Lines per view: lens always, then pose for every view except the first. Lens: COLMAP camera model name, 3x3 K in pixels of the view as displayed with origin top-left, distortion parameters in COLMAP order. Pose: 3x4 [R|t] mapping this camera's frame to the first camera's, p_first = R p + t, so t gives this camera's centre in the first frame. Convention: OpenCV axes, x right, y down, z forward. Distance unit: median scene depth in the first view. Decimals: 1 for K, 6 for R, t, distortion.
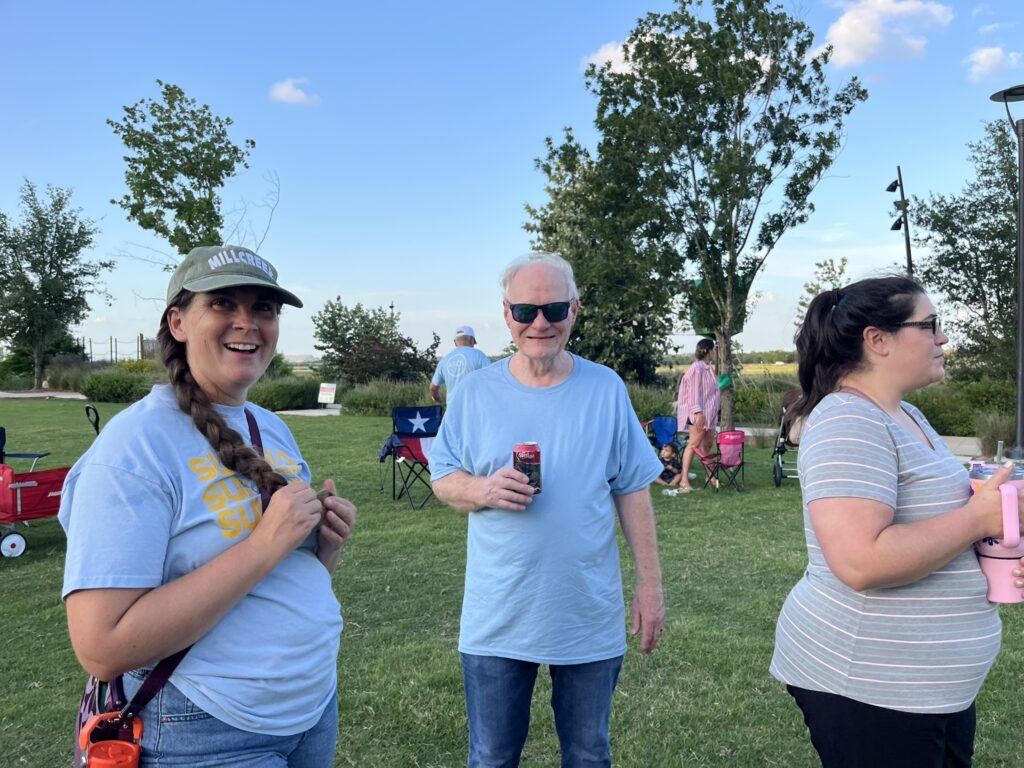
lens RADIAL K [[787.2, 0, 512.0], [0, 787.2, 384.0], [0, 0, 1]] dist [0.001157, -0.000595]
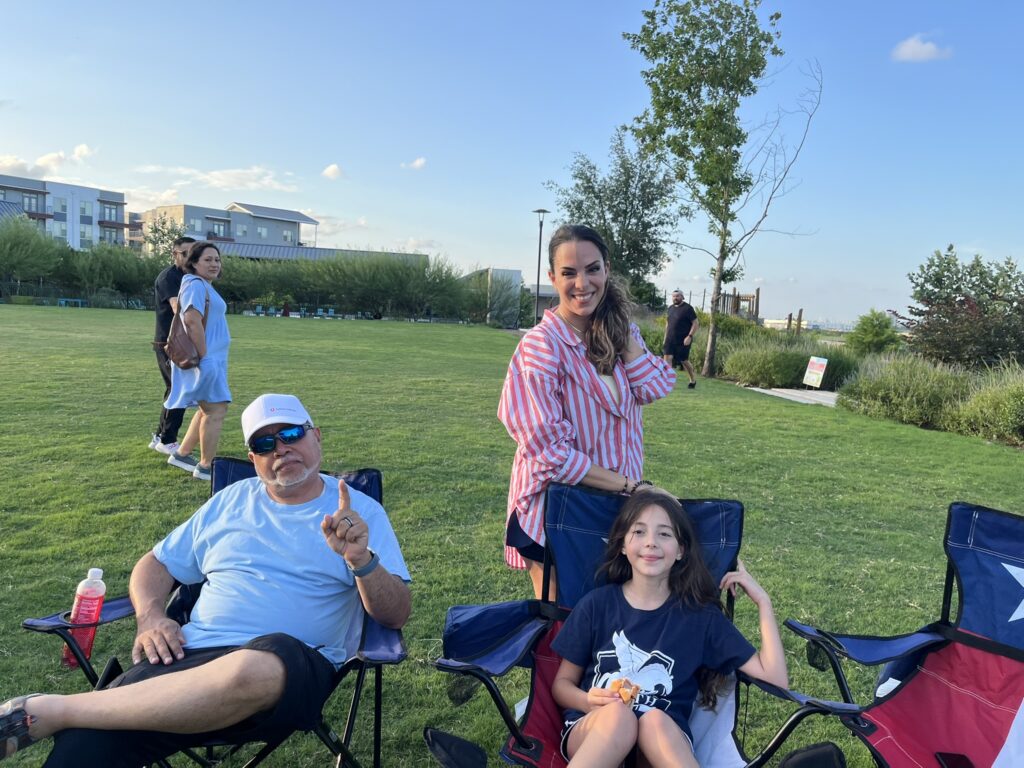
lens RADIAL K [[787.2, 0, 512.0], [0, 787.2, 384.0], [0, 0, 1]] dist [0.001157, -0.000595]
pose [[0.709024, 0.114774, -0.695781, 0.025641], [-0.082658, 0.993391, 0.079635, -0.005077], [0.700323, 0.001049, 0.713825, 0.182656]]
